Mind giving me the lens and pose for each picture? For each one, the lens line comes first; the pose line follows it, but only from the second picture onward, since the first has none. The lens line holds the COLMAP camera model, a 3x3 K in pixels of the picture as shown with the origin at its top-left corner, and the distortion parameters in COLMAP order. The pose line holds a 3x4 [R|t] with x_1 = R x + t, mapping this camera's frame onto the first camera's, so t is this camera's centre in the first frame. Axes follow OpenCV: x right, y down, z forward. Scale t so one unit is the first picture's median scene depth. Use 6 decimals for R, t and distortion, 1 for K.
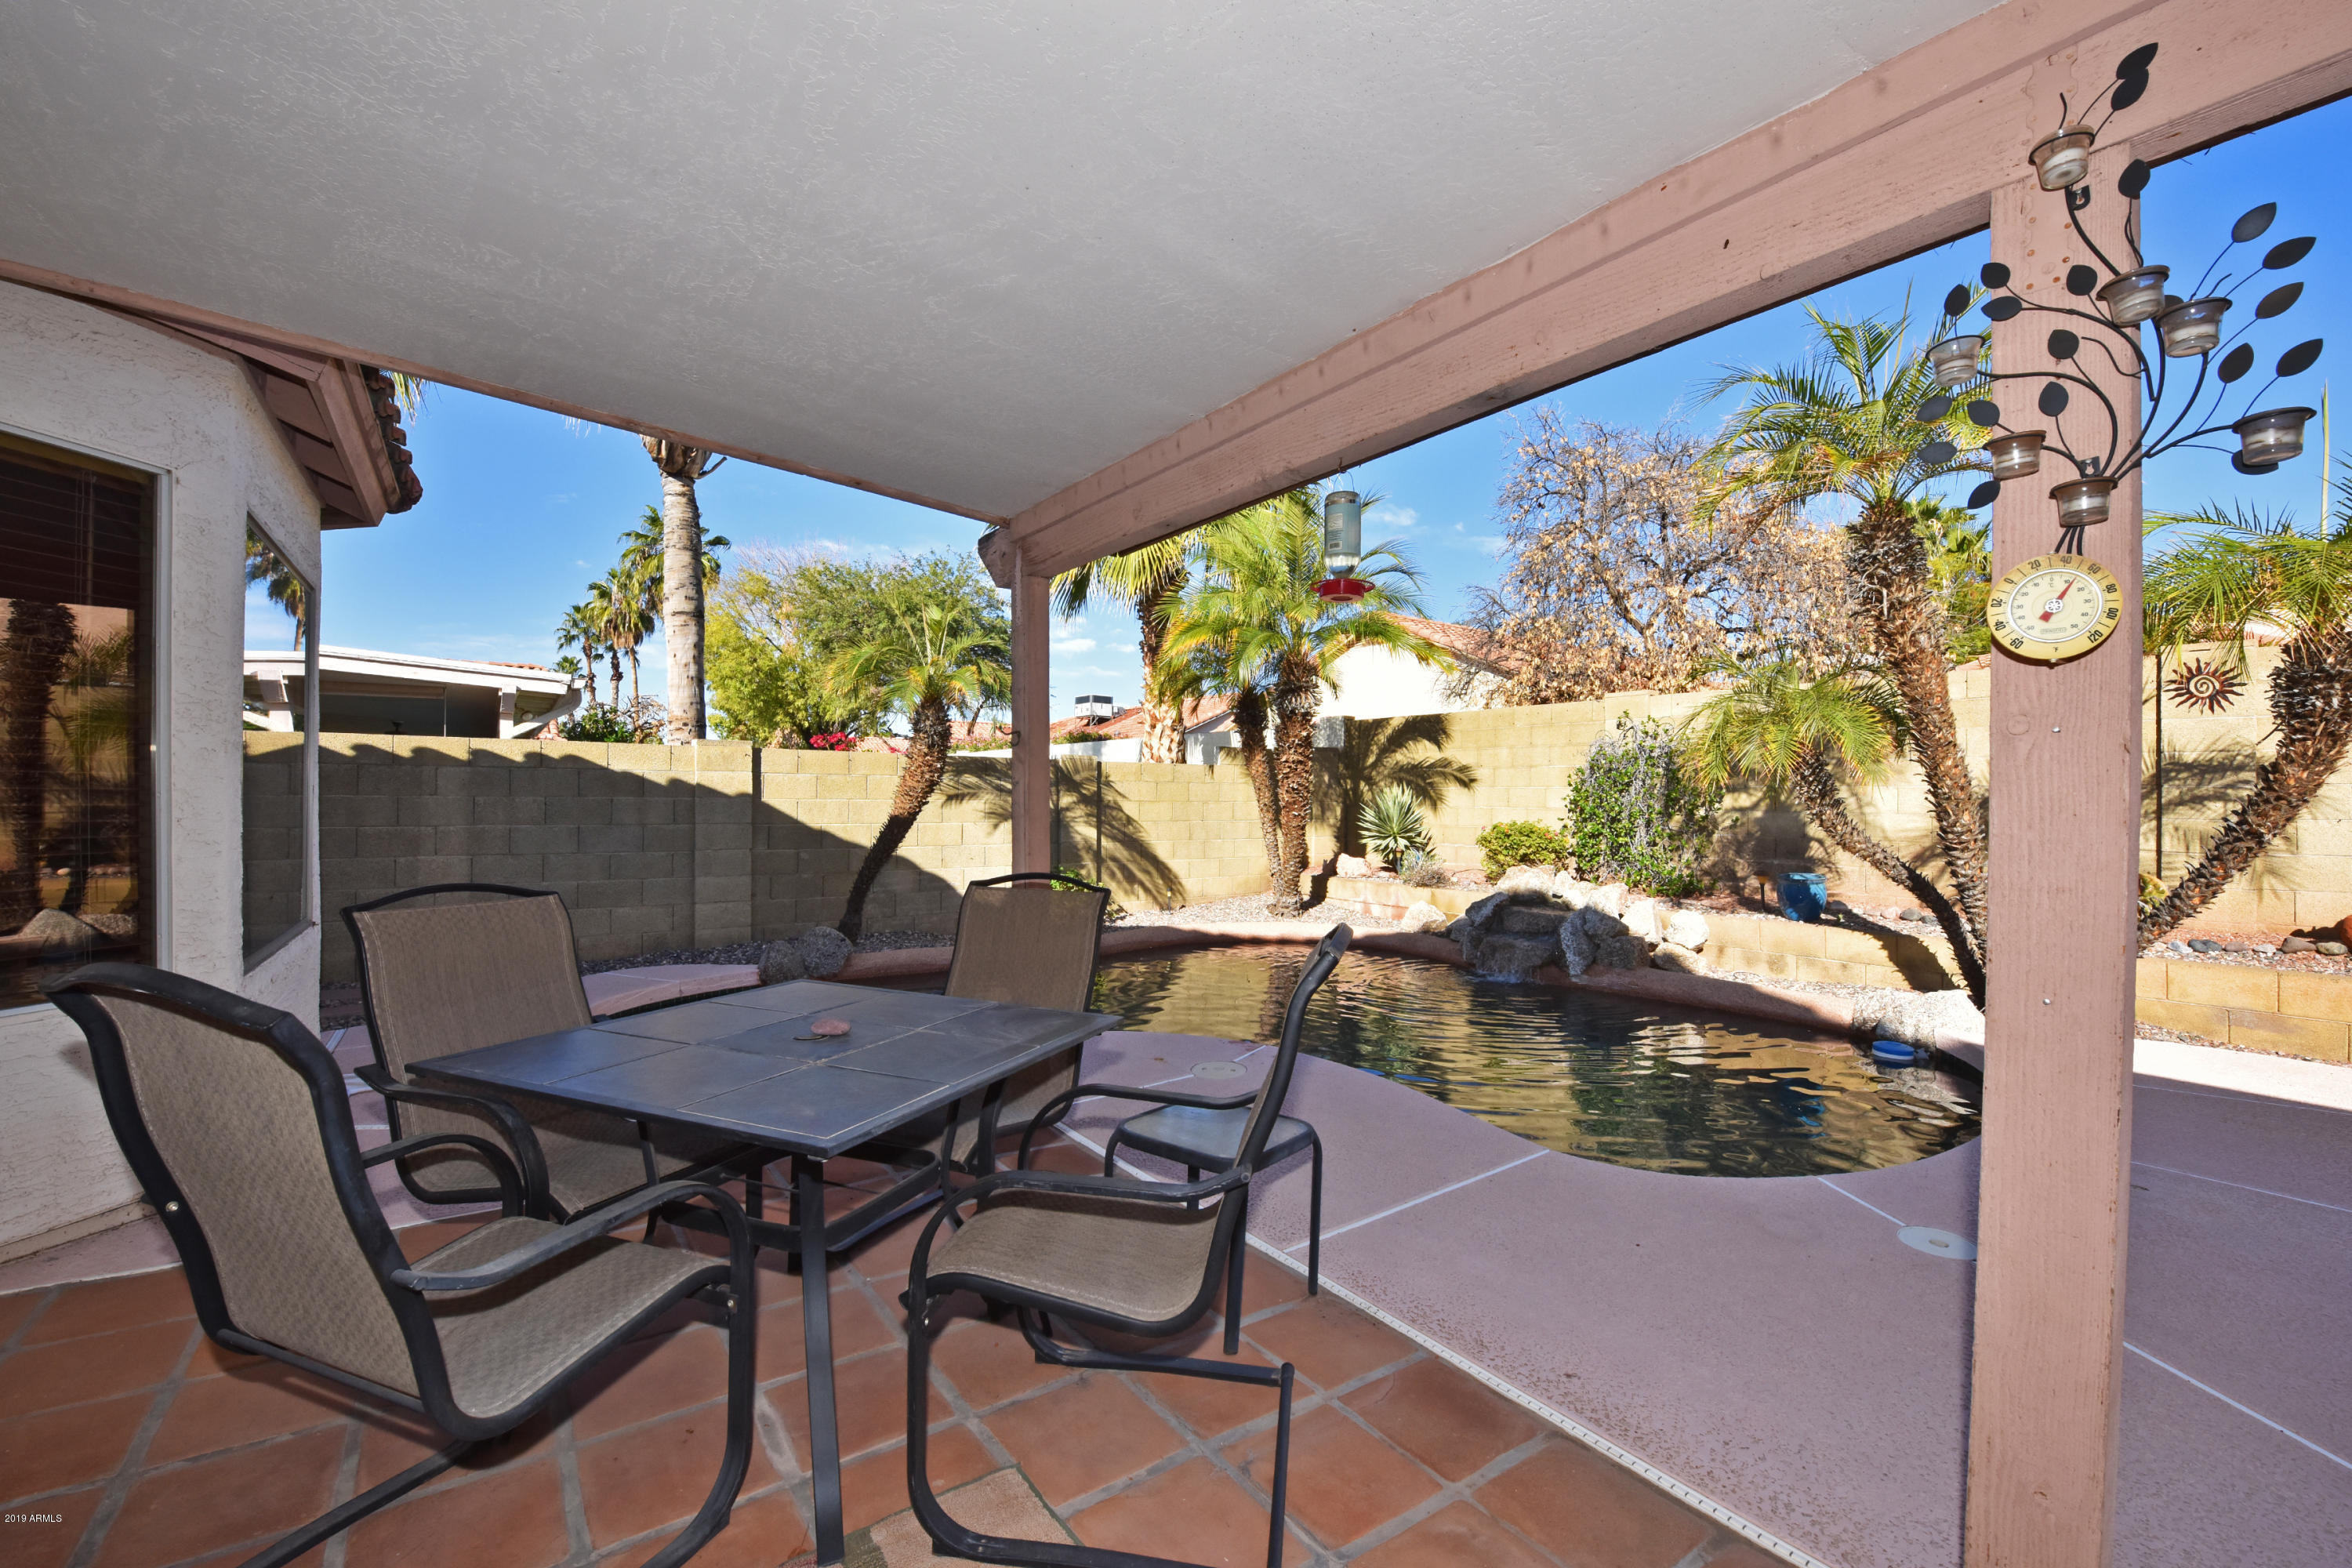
lens RADIAL K [[988.1, 0, 1185.3], [0, 988.1, 797.3], [0, 0, 1]] dist [-0.018430, -0.001642]
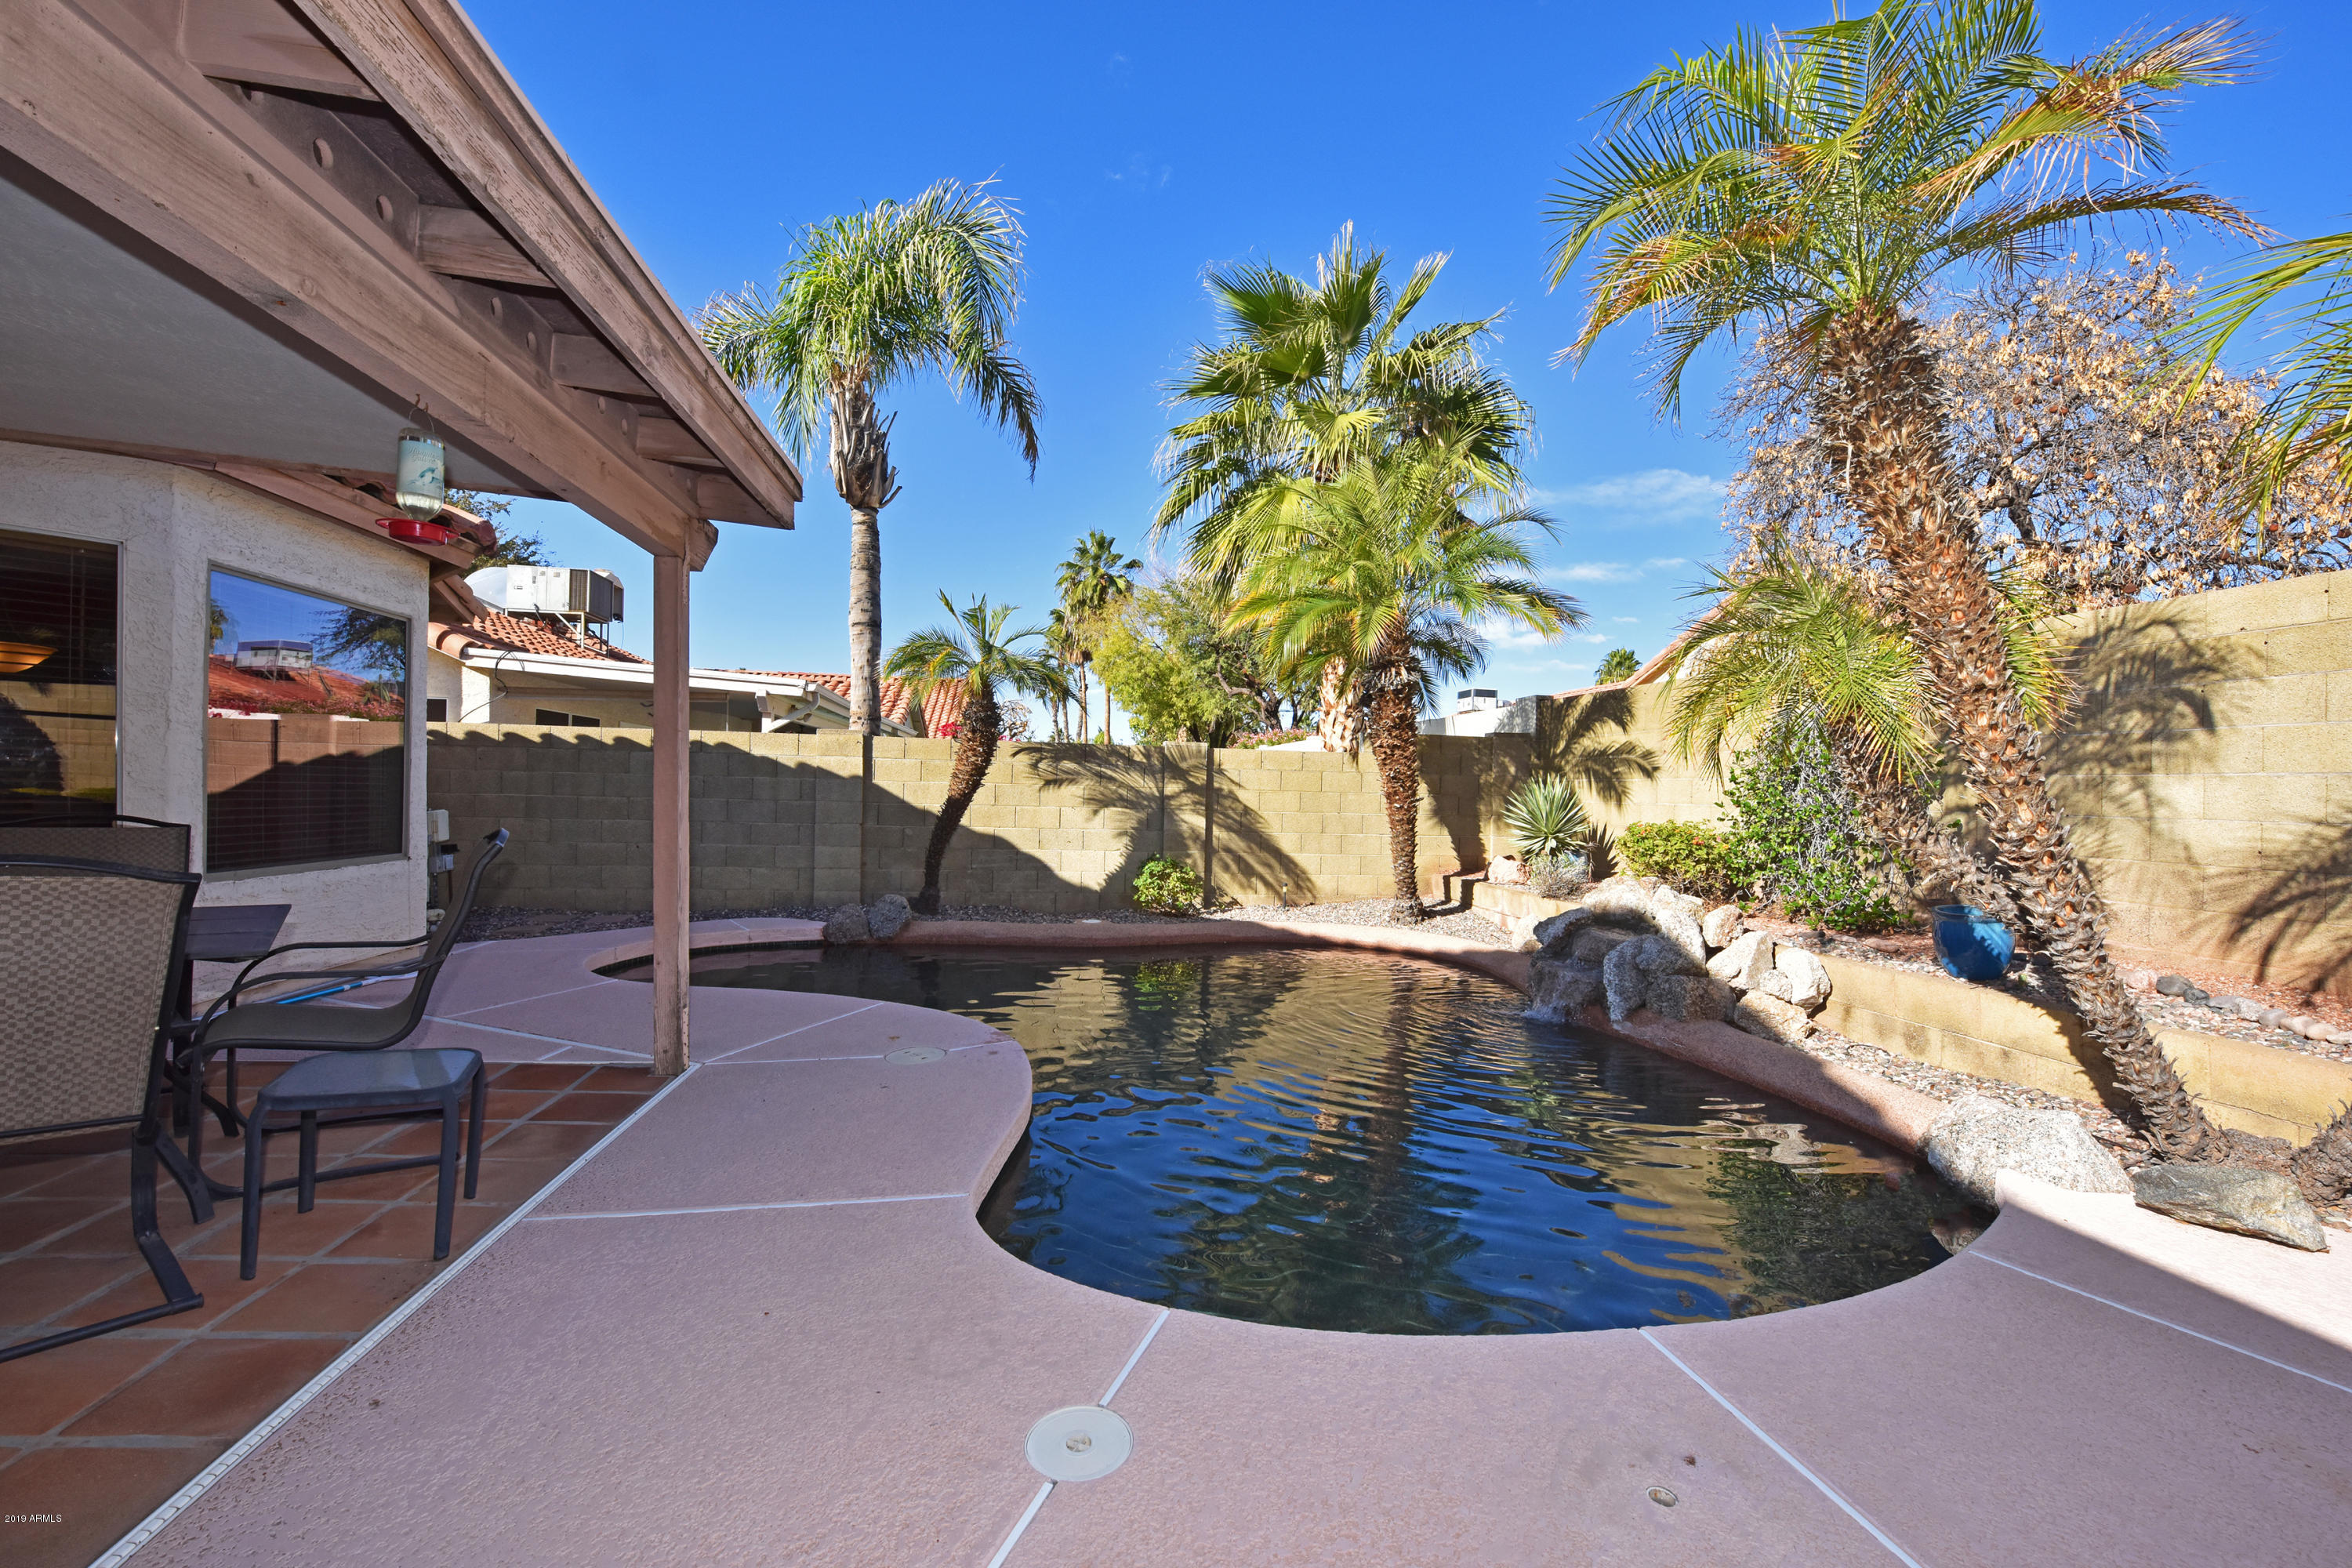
lens RADIAL K [[971.8, 0, 1113.8], [0, 971.8, 776.9], [0, 0, 1]] dist [-0.020059, -0.000045]
pose [[0.881814, 0.007422, -0.471539, 0.286582], [-0.016673, 0.999742, -0.015444, 0.008185], [0.471302, 0.021481, 0.881710, 0.116796]]
